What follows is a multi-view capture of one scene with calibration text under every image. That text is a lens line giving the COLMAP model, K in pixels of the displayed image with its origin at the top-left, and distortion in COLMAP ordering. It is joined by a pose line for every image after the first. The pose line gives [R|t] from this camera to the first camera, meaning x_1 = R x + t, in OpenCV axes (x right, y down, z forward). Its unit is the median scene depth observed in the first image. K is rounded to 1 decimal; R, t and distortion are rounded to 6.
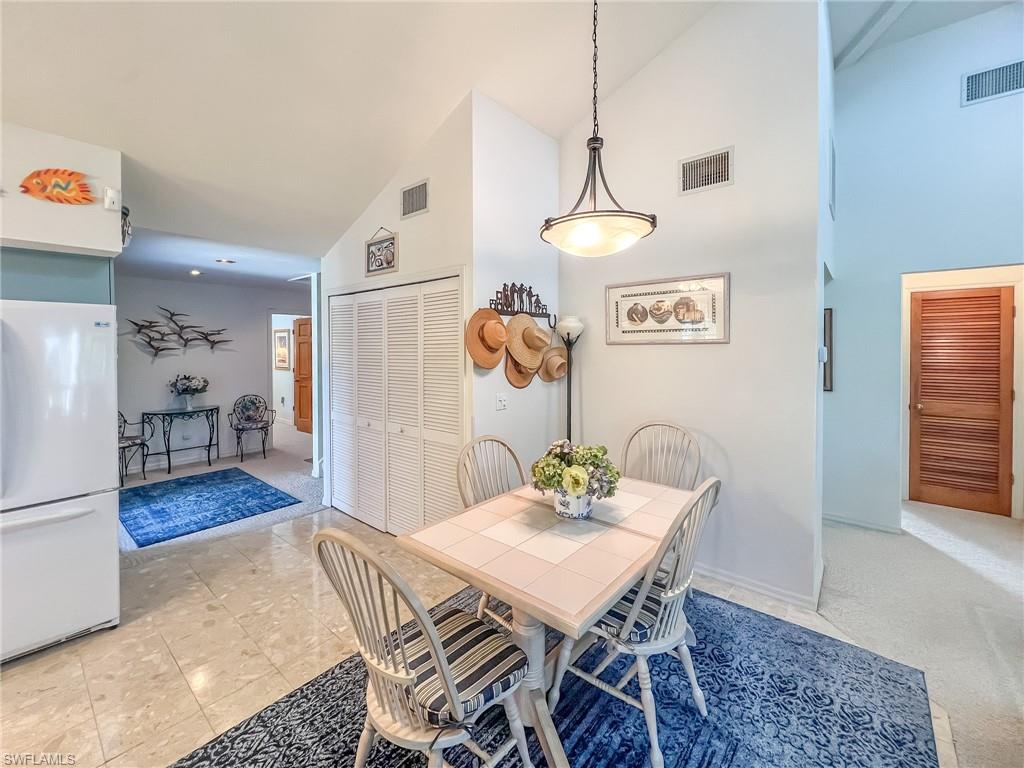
lens RADIAL K [[427.9, 0, 504.1], [0, 427.9, 349.4], [0, 0, 1]] dist [0.001371, -0.002470]
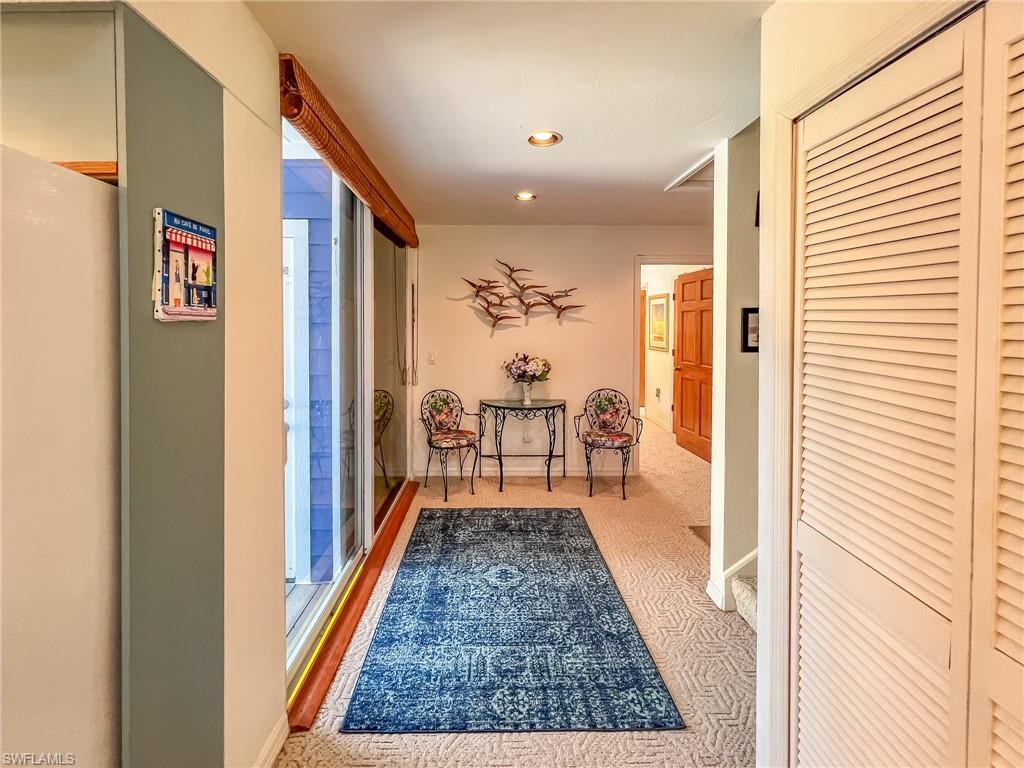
lens RADIAL K [[427.9, 0, 488.0], [0, 427.9, 324.6], [0, 0, 1]] dist [0.001371, -0.002470]
pose [[0.645526, 0.013610, -0.763617, -0.378990], [-0.015241, 0.999872, 0.004937, 0.012985], [0.763587, 0.008451, 0.645650, 0.779456]]
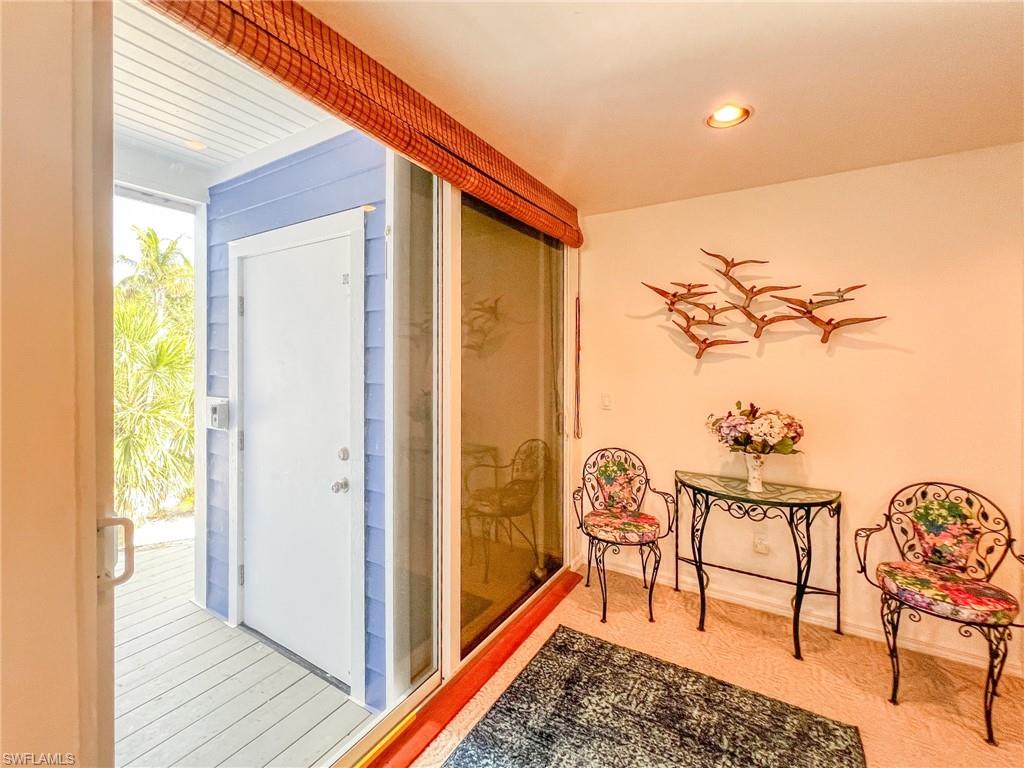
lens RADIAL K [[427.9, 0, 518.5], [0, 427.9, 359.0], [0, 0, 1]] dist [0.001371, -0.002470]
pose [[0.147827, 0.012110, -0.988939, -0.577513], [-0.014771, 0.999841, 0.010036, 0.023924], [0.988903, 0.013124, 0.147983, 1.127858]]
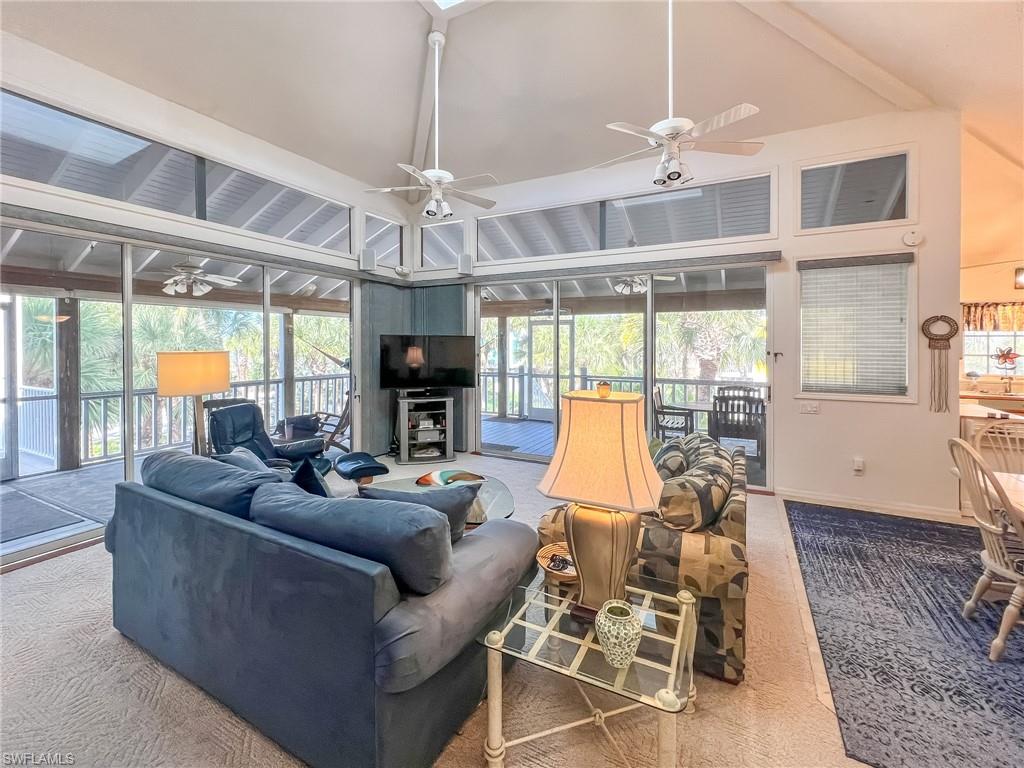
lens RADIAL K [[427.9, 0, 518.5], [0, 427.9, 343.6], [0, 0, 1]] dist [0.001371, -0.002470]
pose [[-0.976515, 0.002896, -0.215431, 1.003474], [0.000896, 0.999956, 0.009381, -0.013604], [0.215449, 0.008968, -0.976474, 0.938505]]
